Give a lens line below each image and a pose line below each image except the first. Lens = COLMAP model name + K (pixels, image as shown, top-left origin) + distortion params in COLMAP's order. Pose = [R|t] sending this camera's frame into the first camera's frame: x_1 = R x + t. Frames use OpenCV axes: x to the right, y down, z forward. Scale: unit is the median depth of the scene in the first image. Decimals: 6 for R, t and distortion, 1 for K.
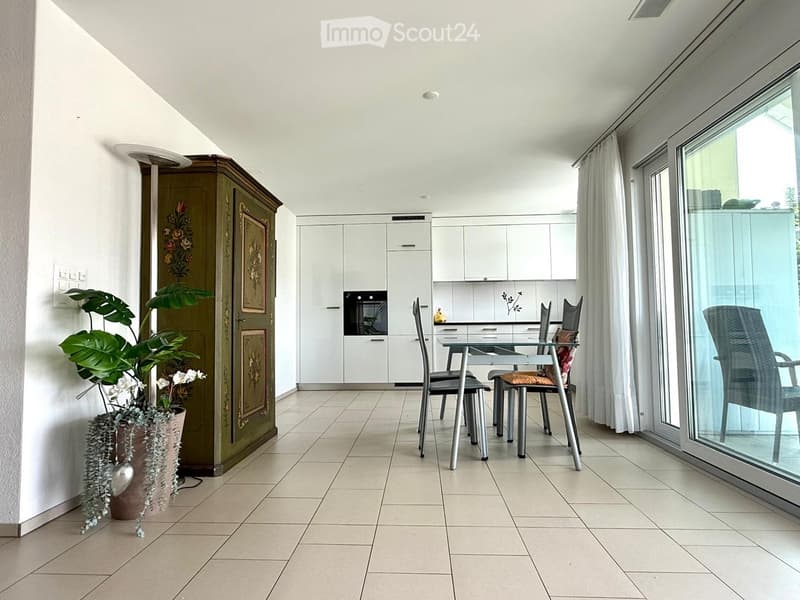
lens RADIAL K [[463.8, 0, 395.4], [0, 463.8, 300.8], [0, 0, 1]] dist [-0.003365, -0.001569]
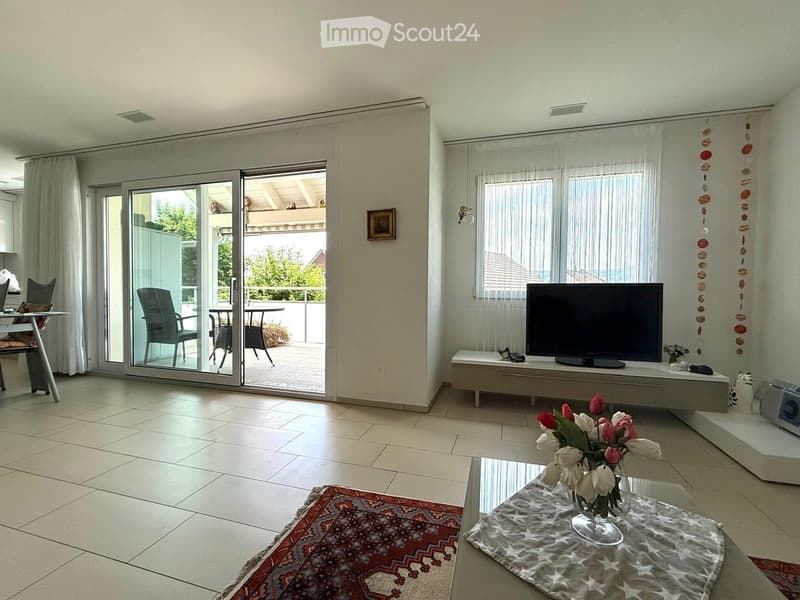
lens RADIAL K [[341.8, 0, 398.1], [0, 341.8, 297.7], [0, 0, 1]] dist [-0.003688, -0.000387]
pose [[0.234911, -0.002811, 0.972013, -0.272001], [-0.064014, 0.997780, 0.018357, -0.030119], [-0.969907, -0.066535, 0.234210, -0.176769]]
